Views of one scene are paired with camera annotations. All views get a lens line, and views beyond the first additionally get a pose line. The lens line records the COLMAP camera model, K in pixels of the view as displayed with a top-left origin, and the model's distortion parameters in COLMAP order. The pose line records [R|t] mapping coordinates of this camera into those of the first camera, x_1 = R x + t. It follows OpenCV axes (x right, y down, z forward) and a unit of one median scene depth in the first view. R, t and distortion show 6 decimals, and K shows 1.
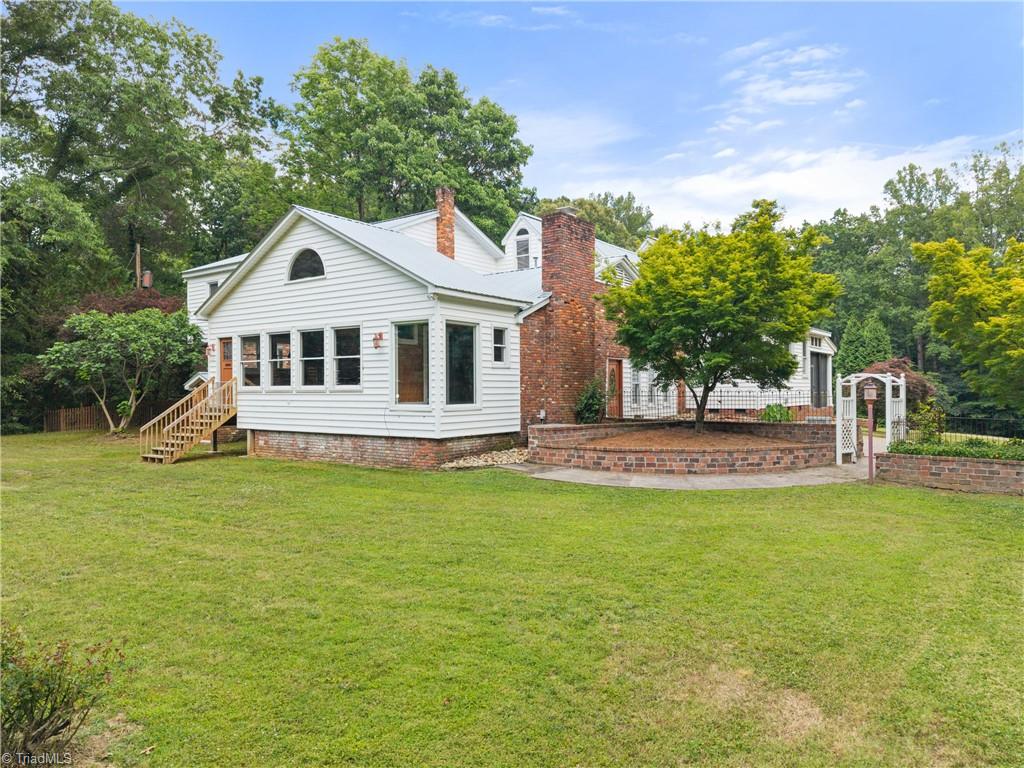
lens RADIAL K [[719.7, 0, 519.7], [0, 719.7, 381.9], [0, 0, 1]] dist [0.026410, -0.011706]
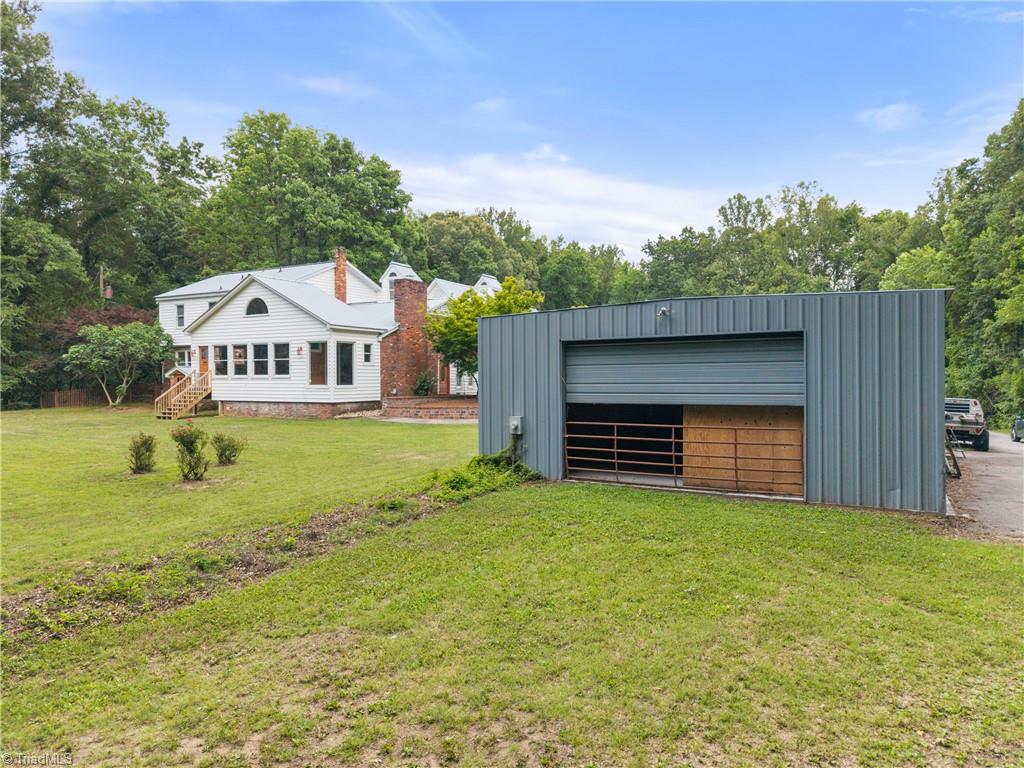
lens RADIAL K [[719.7, 0, 529.7], [0, 719.7, 373.3], [0, 0, 1]] dist [0.026410, -0.011706]
pose [[0.990664, 0.001766, 0.136318, 0.103567], [-0.002348, 0.999989, 0.004111, -0.006617], [-0.136309, -0.004392, 0.990657, -0.696310]]
